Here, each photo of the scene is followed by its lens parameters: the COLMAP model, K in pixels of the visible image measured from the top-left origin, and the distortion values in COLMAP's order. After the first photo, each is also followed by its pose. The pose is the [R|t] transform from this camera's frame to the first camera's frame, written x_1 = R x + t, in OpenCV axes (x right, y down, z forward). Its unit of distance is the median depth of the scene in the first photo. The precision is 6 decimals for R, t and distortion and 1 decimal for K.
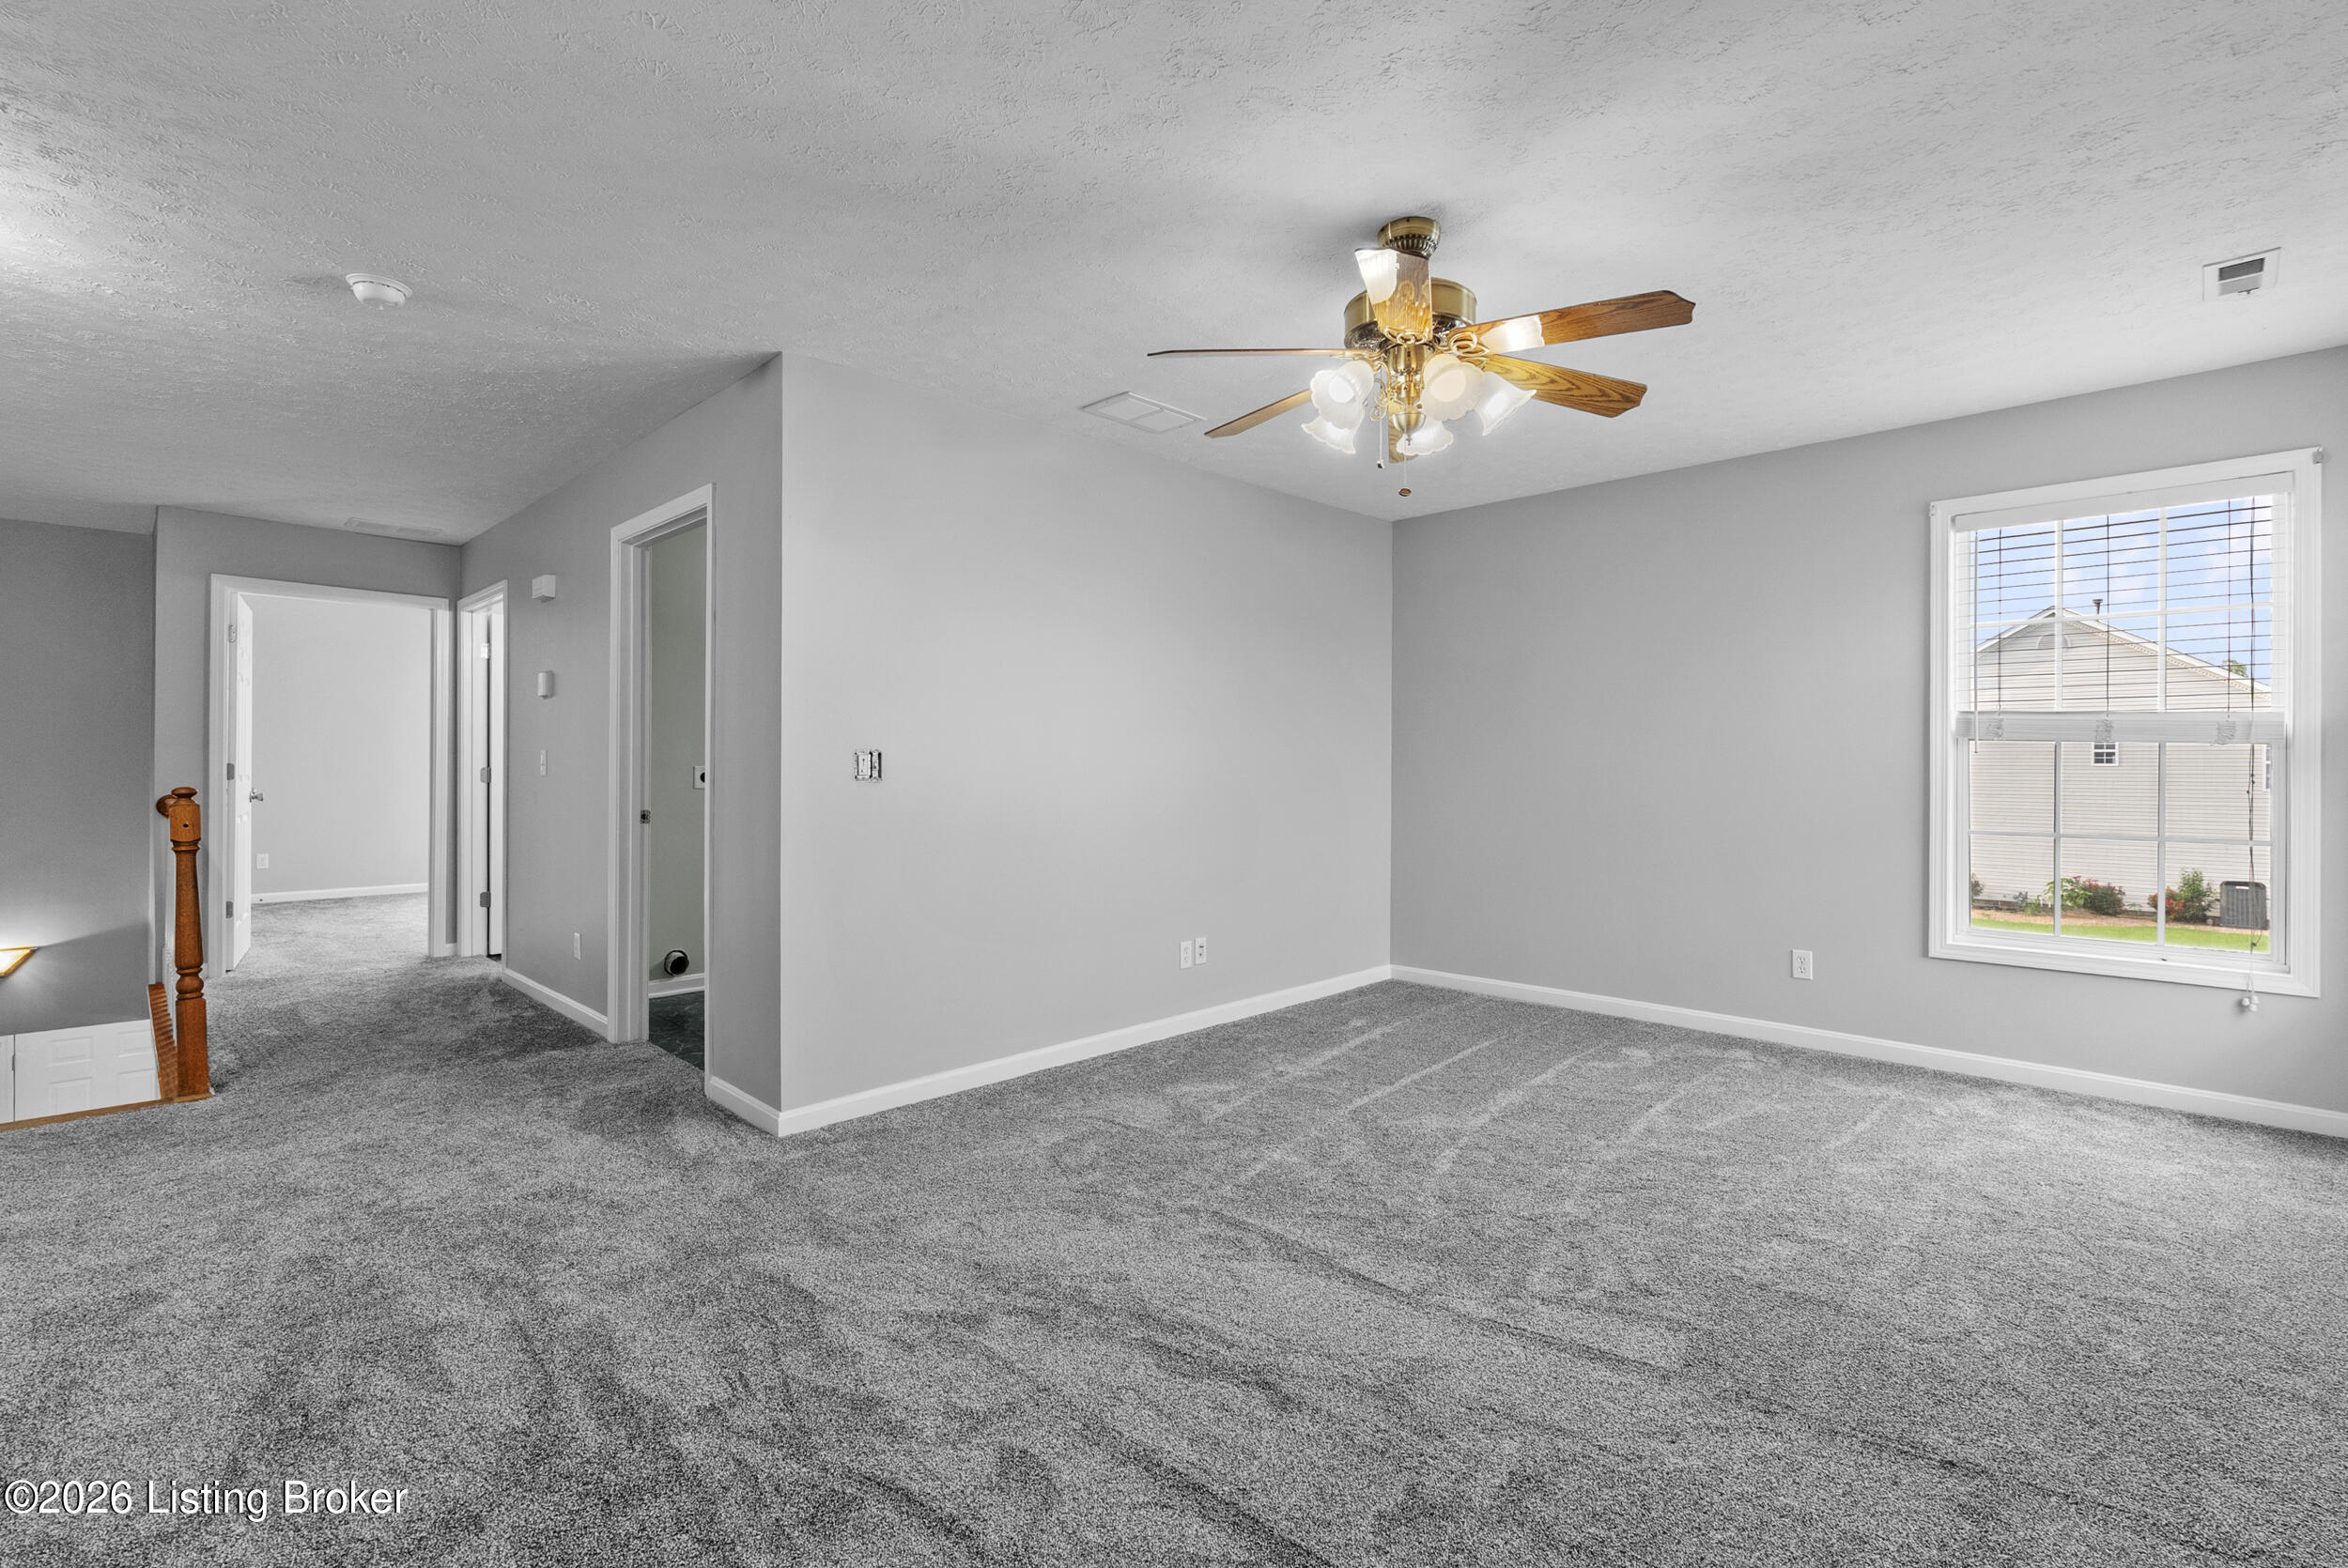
lens RADIAL K [[1057.5, 0, 1171.8], [0, 1057.5, 763.7], [0, 0, 1]] dist [-0.001952, -0.000199]
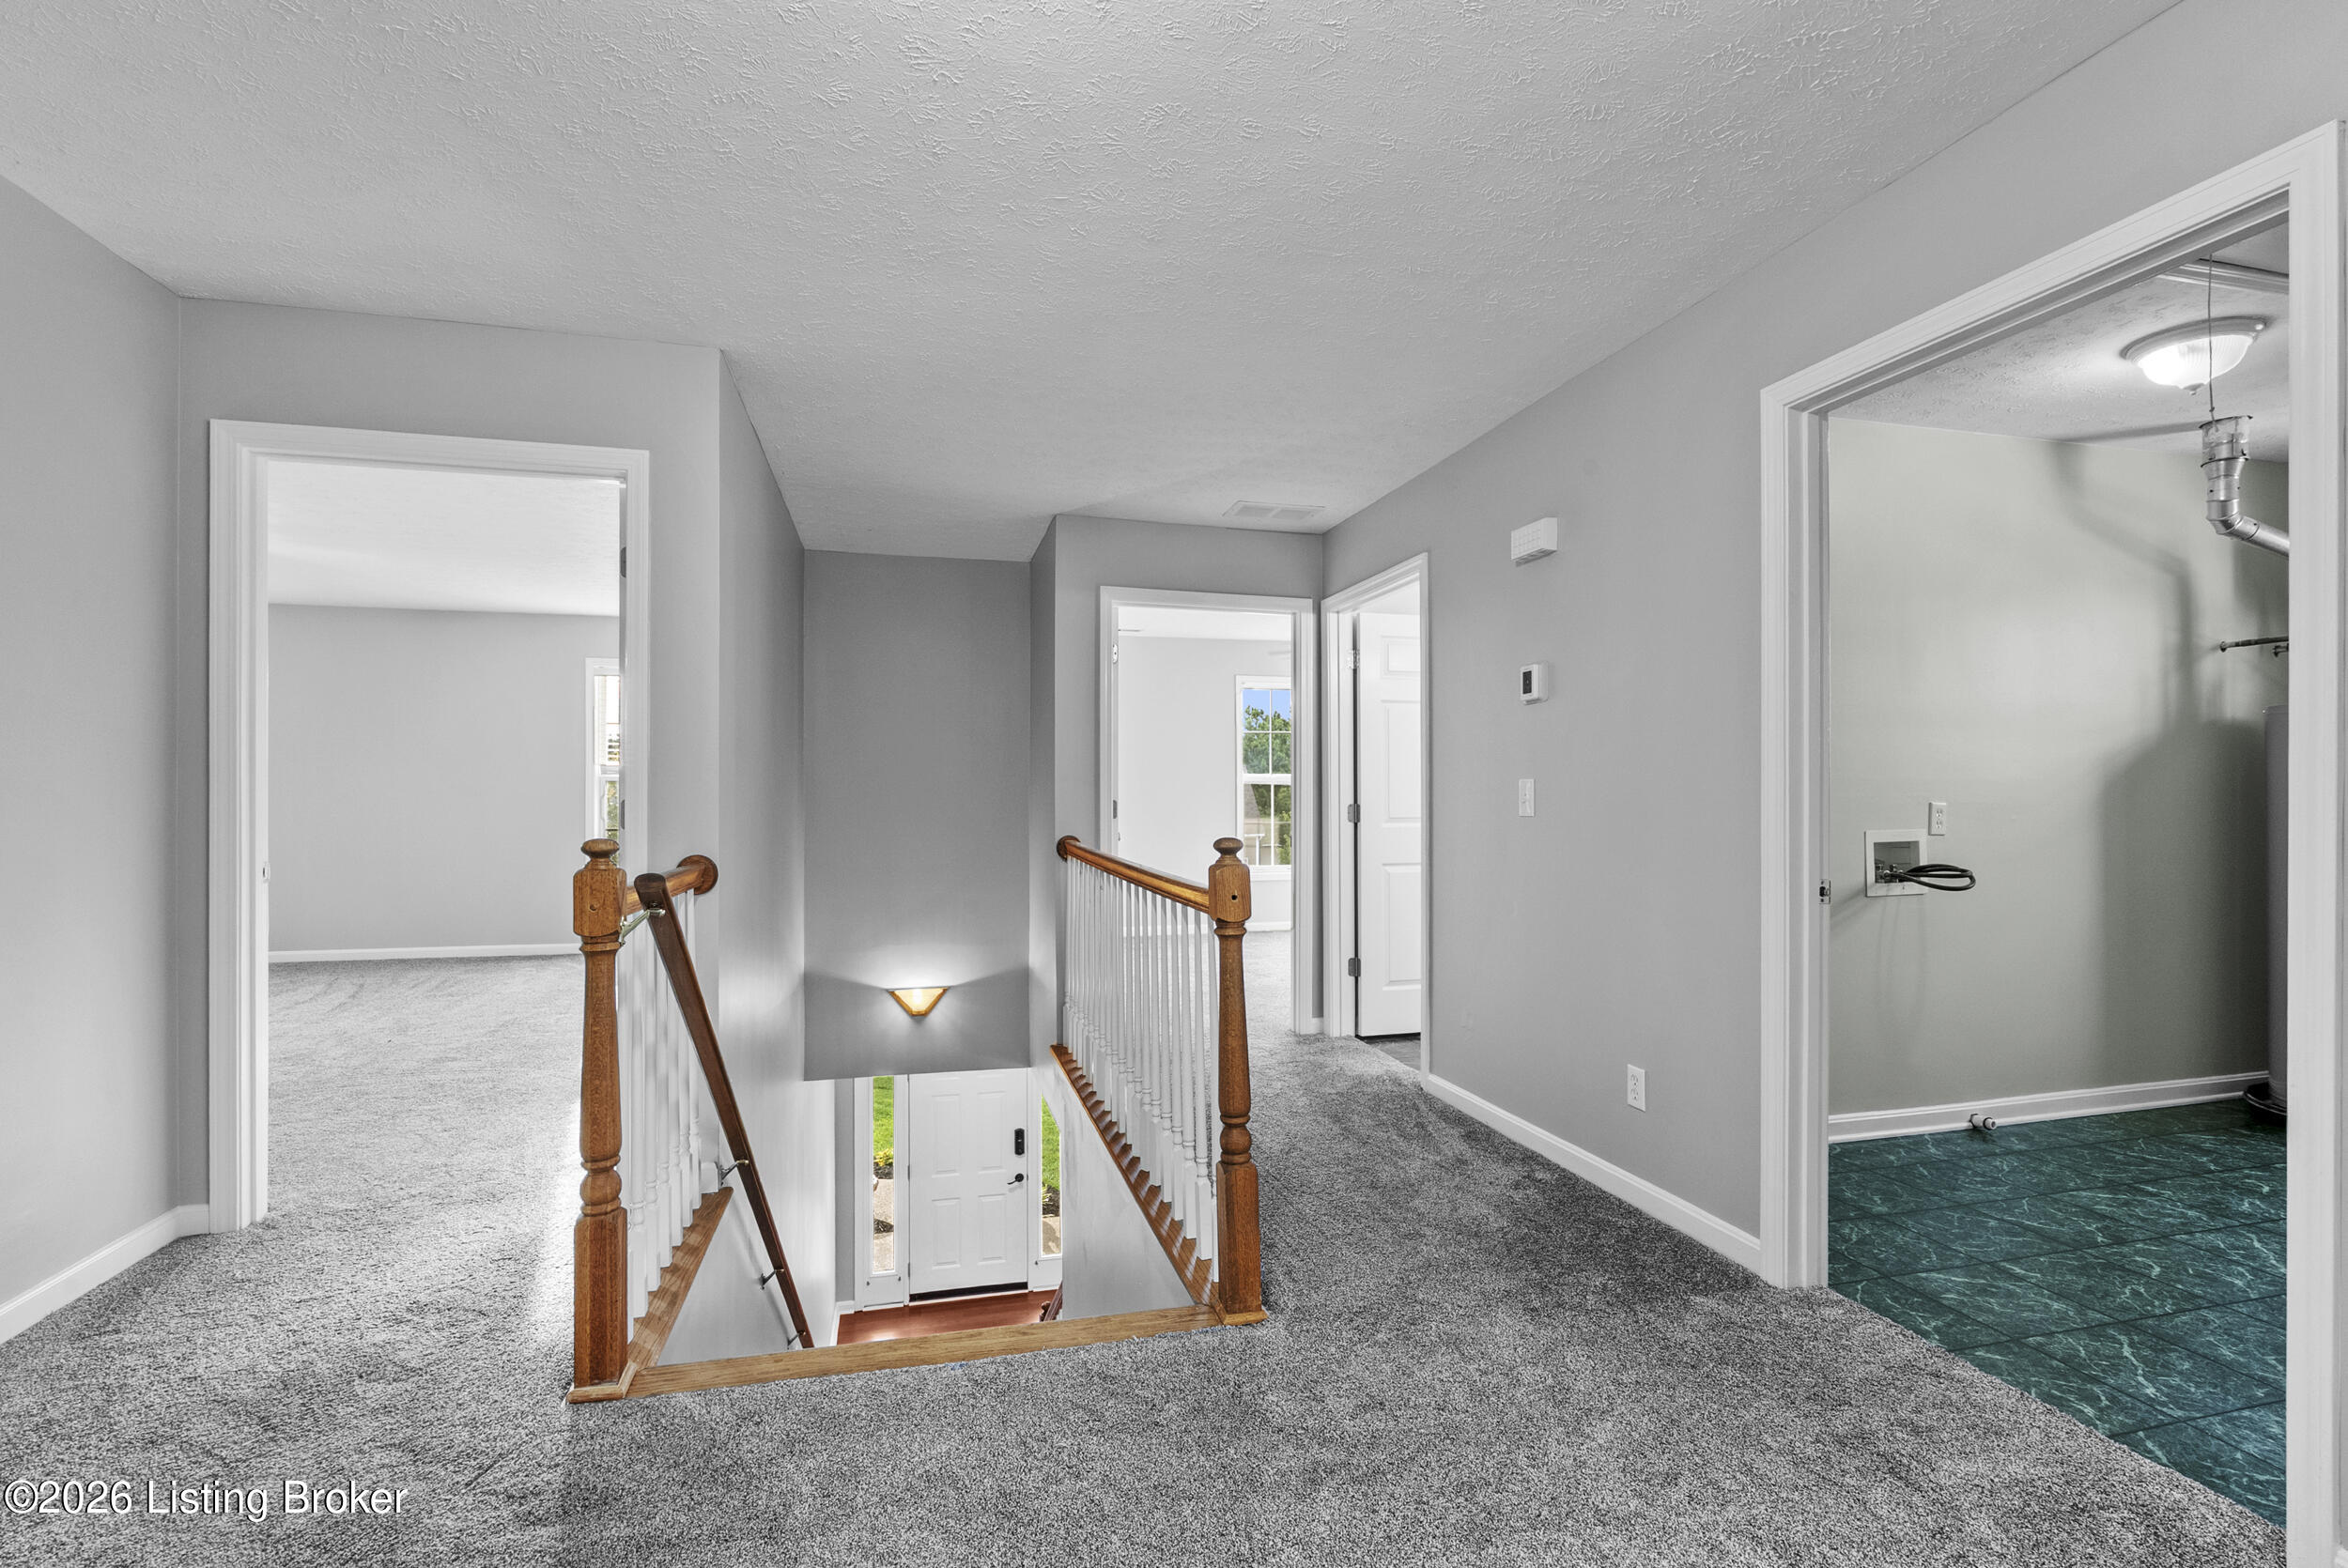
lens RADIAL K [[1035.0, 0, 1175.7], [0, 1035.0, 797.6], [0, 0, 1]] dist [-0.005543, -0.000081]
pose [[0.862950, -0.003704, -0.505275, -0.414574], [0.003206, 0.999993, -0.001856, -0.000307], [0.505279, -0.000018, 0.862956, 0.280418]]
